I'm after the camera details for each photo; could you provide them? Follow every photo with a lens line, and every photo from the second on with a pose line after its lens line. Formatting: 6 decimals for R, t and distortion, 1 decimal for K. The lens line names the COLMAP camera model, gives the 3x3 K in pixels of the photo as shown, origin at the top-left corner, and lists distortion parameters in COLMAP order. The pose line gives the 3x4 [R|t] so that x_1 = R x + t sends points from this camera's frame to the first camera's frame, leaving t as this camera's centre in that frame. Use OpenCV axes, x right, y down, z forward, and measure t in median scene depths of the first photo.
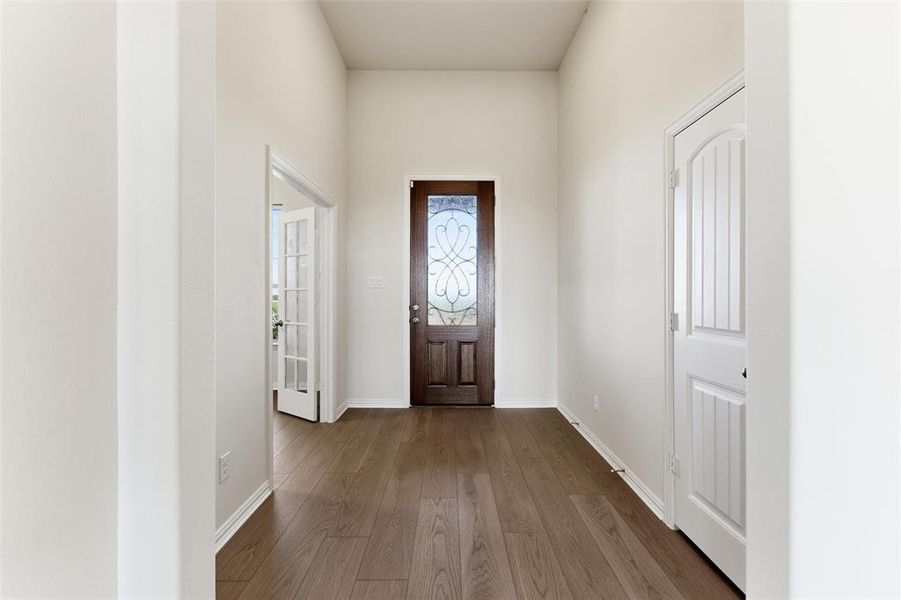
lens RADIAL K [[377.7, 0, 450.7], [0, 377.7, 299.1], [0, 0, 1]] dist [-0.003703, 0.000034]
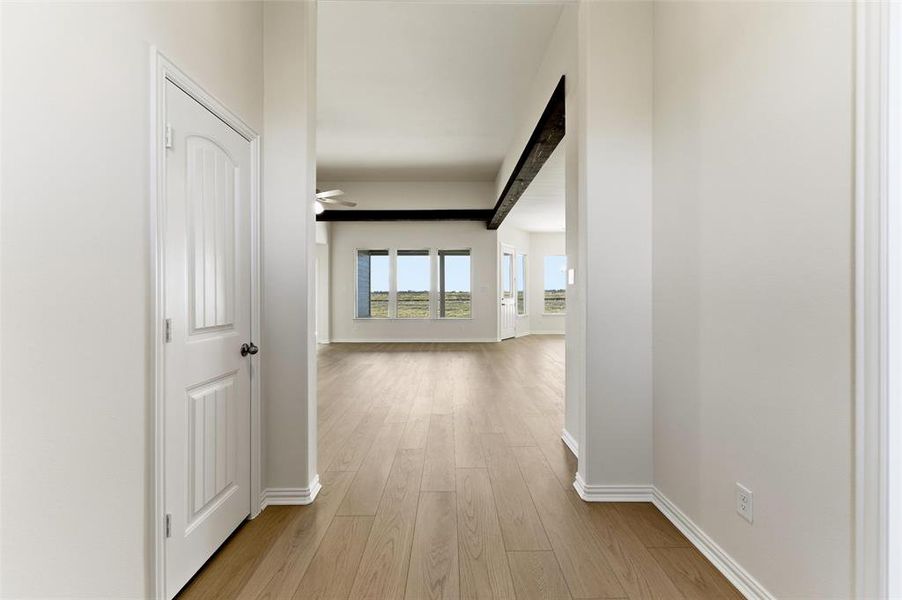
lens RADIAL K [[378.1, 0, 448.9], [0, 378.1, 301.3], [0, 0, 1]] dist [-0.003703, 0.000034]
pose [[-0.999965, 0.002346, 0.008016, 0.041275], [0.002410, 0.999965, 0.008007, 0.000278], [-0.007996, 0.008026, -0.999936, 1.944925]]
